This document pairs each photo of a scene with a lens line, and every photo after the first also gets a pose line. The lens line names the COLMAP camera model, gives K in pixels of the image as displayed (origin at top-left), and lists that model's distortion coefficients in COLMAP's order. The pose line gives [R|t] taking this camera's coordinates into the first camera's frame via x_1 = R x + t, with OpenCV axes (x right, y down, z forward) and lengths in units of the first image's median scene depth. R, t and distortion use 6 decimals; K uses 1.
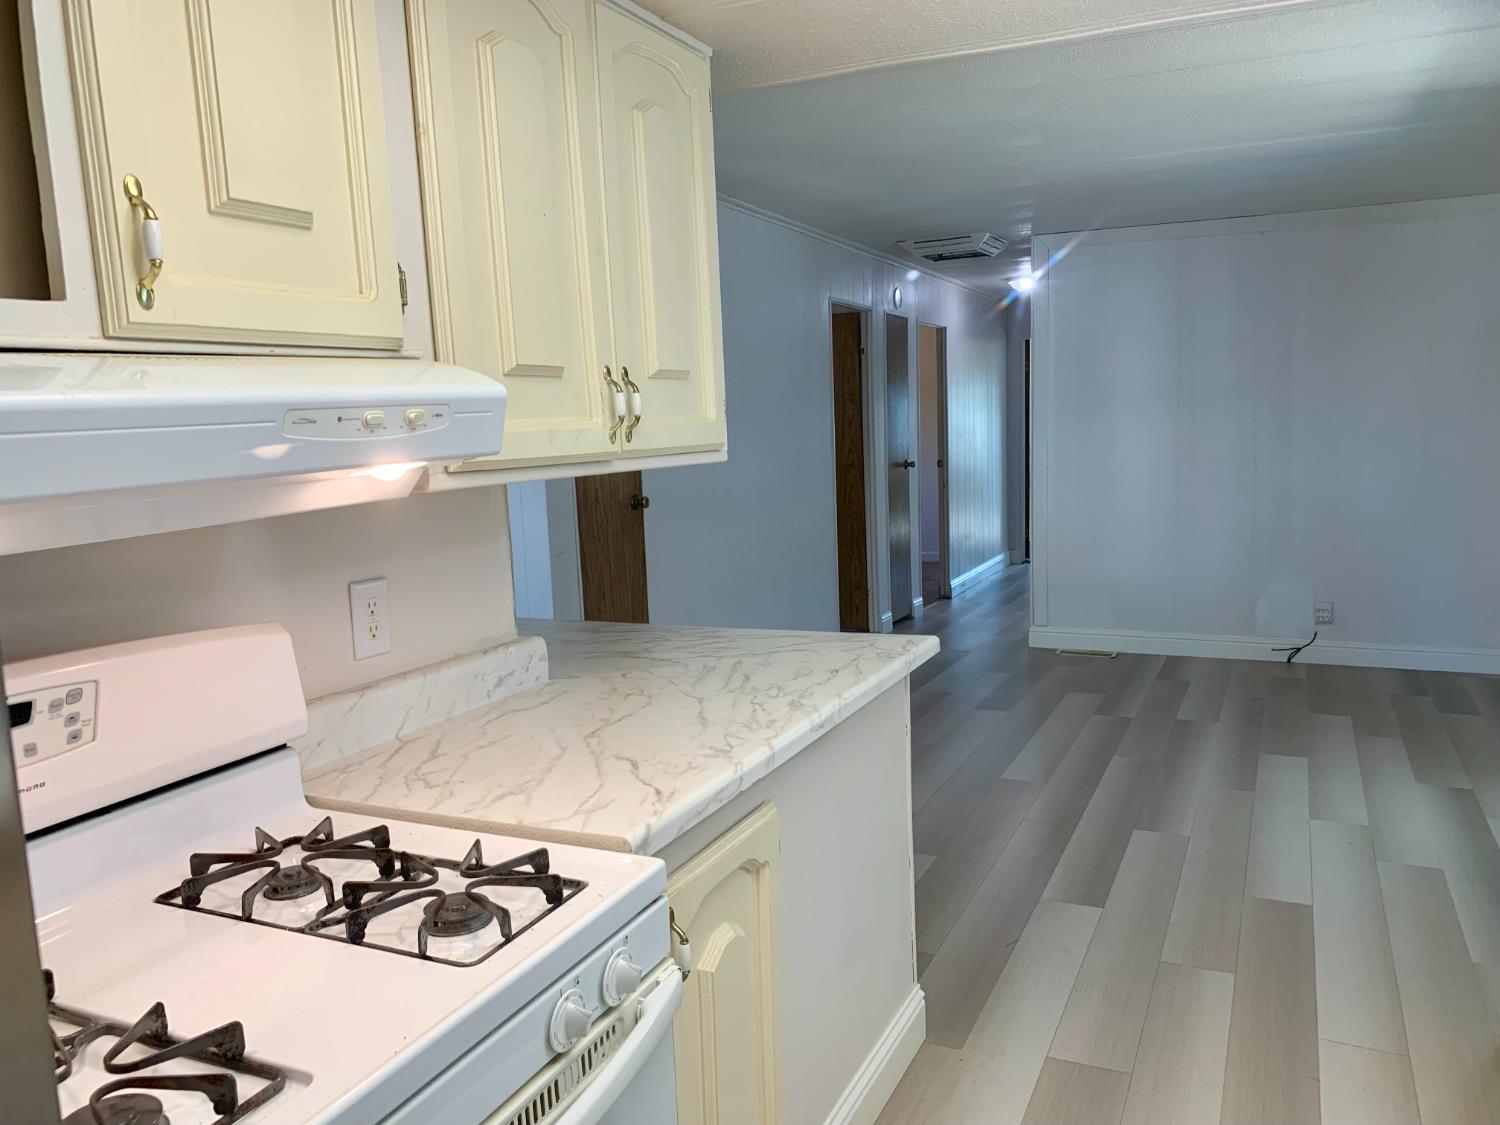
lens RADIAL K [[1136.6, 0, 750.0], [0, 1136.6, 562.5], [0, 0, 1]] dist [0.077295, -0.072809]
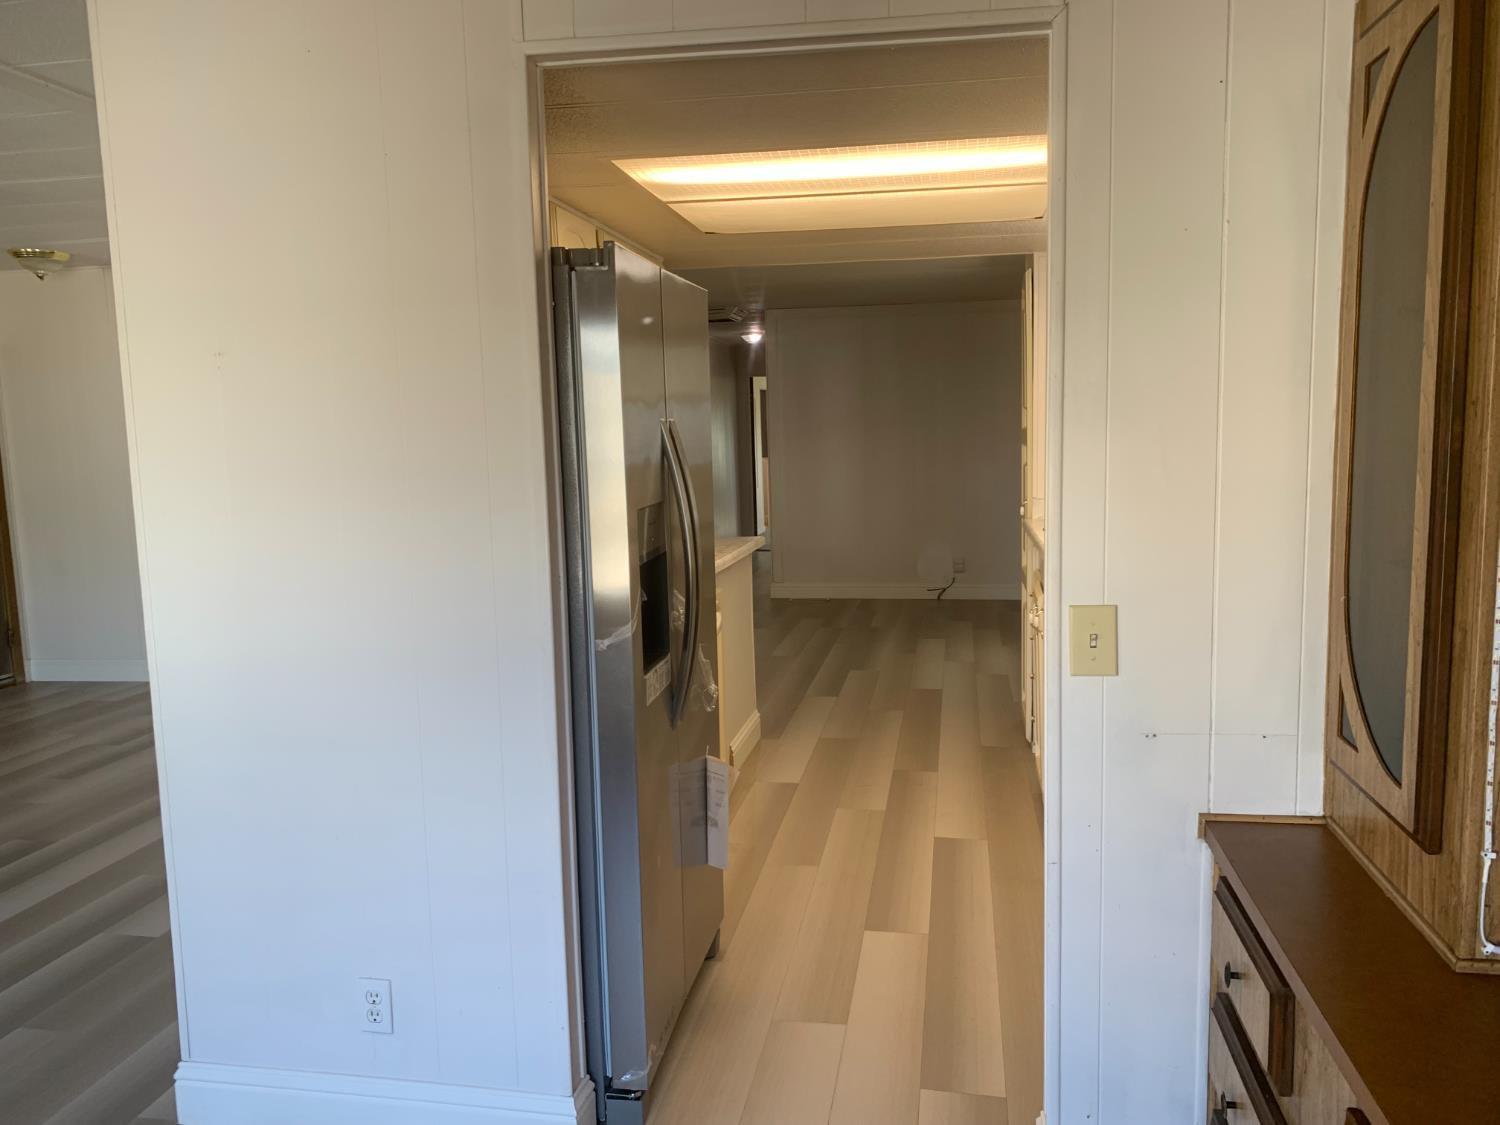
lens RADIAL K [[1136.6, 0, 750.0], [0, 1136.6, 562.5], [0, 0, 1]] dist [0.077295, -0.072809]
pose [[0.966042, -0.032296, 0.256358, -0.193595], [0.038322, 0.999093, -0.018542, 0.079059], [-0.255527, 0.027736, 0.966404, -0.488642]]
